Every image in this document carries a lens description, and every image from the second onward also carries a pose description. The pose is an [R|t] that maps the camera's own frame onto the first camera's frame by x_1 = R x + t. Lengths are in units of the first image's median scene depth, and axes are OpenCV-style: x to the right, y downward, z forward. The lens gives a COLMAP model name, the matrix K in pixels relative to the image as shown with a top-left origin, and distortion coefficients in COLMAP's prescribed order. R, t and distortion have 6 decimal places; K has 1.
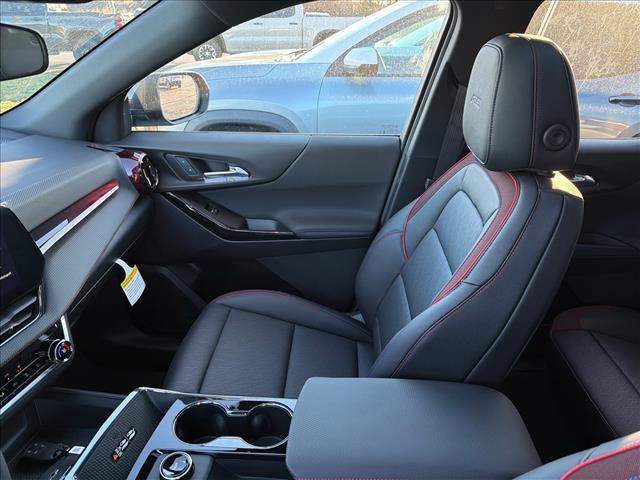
lens RADIAL K [[449.3, 0, 320.0], [0, 449.3, 240.0], [0, 0, 1]] dist [0.043116, -0.072893]
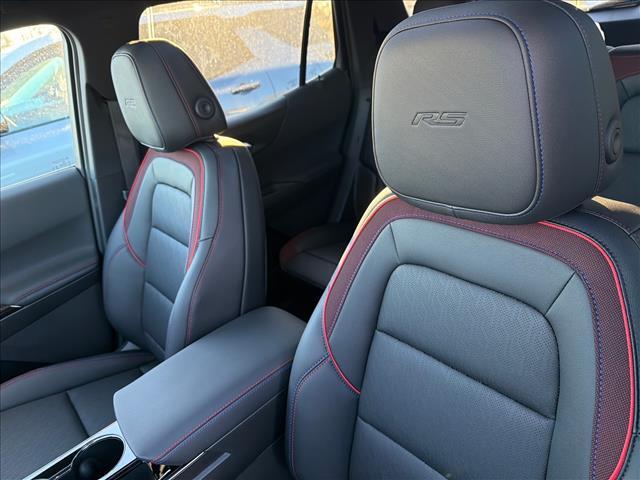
lens RADIAL K [[449.3, 0, 320.0], [0, 449.3, 240.0], [0, 0, 1]] dist [0.043116, -0.072893]
pose [[0.707552, -0.434057, 0.557642, -0.100220], [0.472411, 0.877409, 0.083549, 0.124648], [-0.525546, 0.204321, 0.825866, -0.122463]]
